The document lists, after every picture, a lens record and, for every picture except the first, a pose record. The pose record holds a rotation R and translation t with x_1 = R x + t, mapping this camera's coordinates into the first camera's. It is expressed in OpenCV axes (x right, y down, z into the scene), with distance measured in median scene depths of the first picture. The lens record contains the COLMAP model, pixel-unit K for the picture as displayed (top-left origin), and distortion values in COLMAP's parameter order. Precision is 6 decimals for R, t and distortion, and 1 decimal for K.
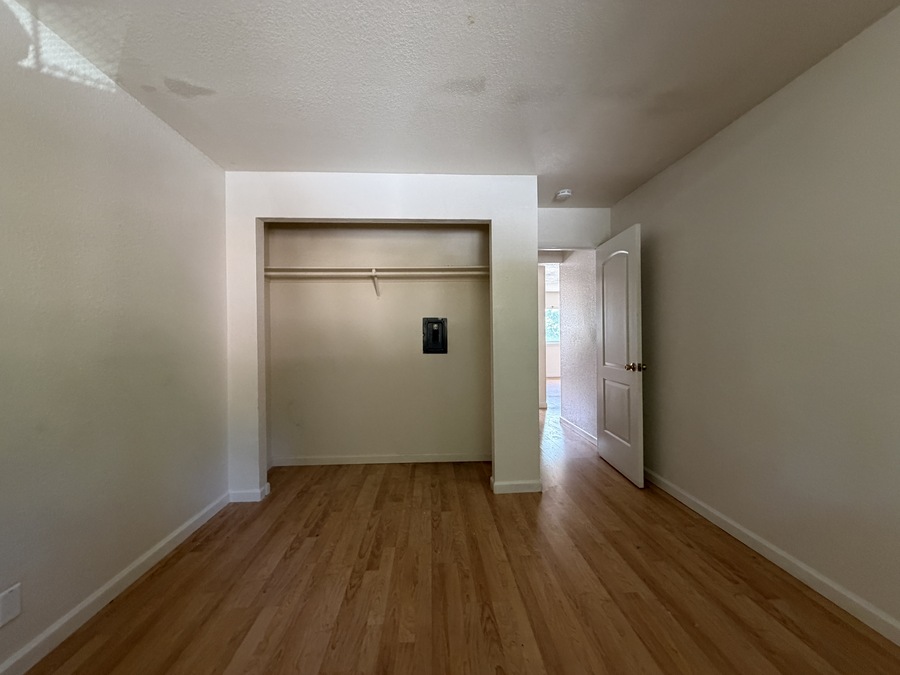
lens RADIAL K [[359.0, 0, 448.1], [0, 359.0, 337.4], [0, 0, 1]] dist [-0.000893, 0.000066]
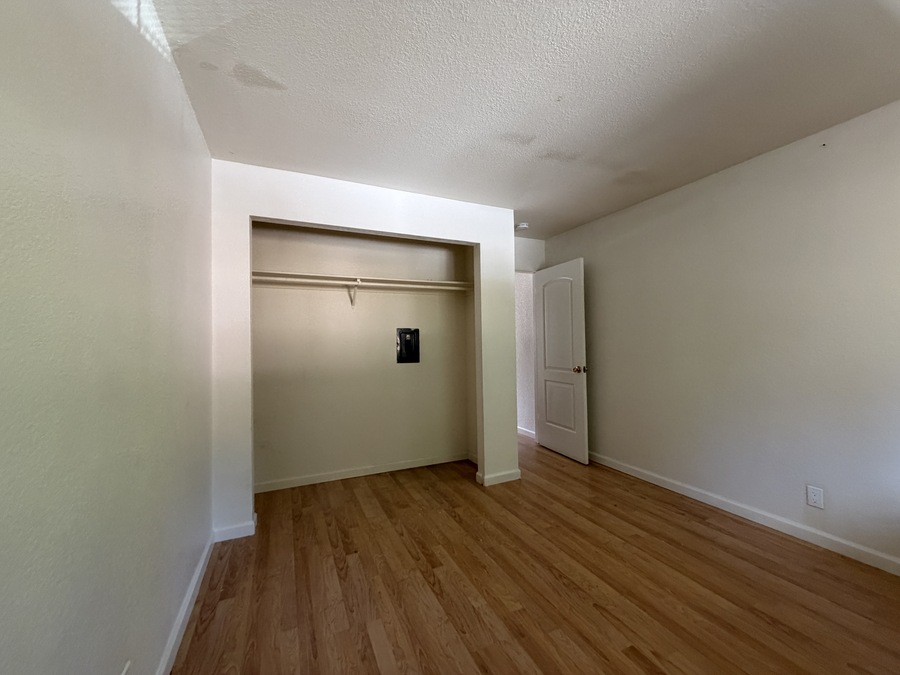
lens RADIAL K [[359.0, 0, 448.1], [0, 359.0, 337.4], [0, 0, 1]] dist [-0.000893, 0.000066]
pose [[0.928394, 0.002234, 0.371591, -0.398188], [0.006950, 0.999703, -0.023374, -0.004348], [-0.371533, 0.024283, 0.928102, -0.009582]]
